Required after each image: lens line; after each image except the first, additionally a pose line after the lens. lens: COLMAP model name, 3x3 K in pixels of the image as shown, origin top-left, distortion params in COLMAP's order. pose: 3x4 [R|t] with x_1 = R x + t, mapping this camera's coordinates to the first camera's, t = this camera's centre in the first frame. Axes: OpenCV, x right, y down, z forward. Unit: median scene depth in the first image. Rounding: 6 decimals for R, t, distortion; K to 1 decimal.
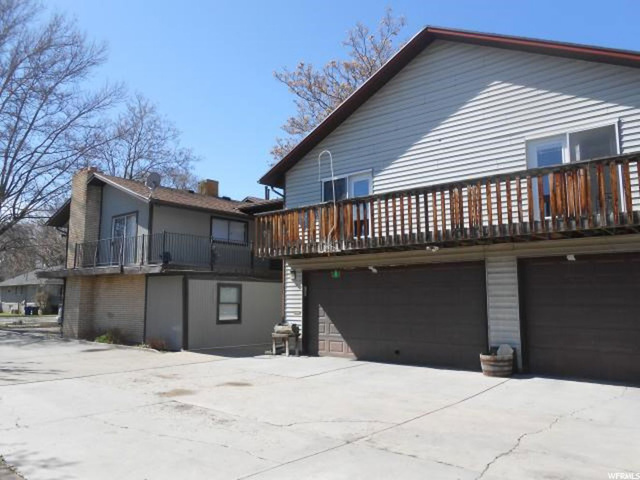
lens RADIAL K [[499.3, 0, 320.0], [0, 499.3, 240.0], [0, 0, 1]] dist [-0.043475, 0.065589]
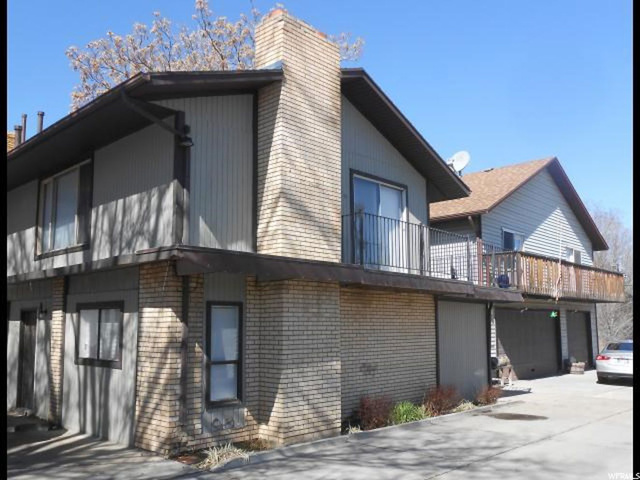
lens RADIAL K [[577.6, 0, 316.9], [0, 577.6, 261.7], [0, 0, 1]] dist [-0.037269, -0.001412]
pose [[0.055336, 0.115608, 0.991752, -1.301969], [-0.118717, 0.986990, -0.108428, 0.146417], [-0.991385, -0.111738, 0.068341, 1.310776]]
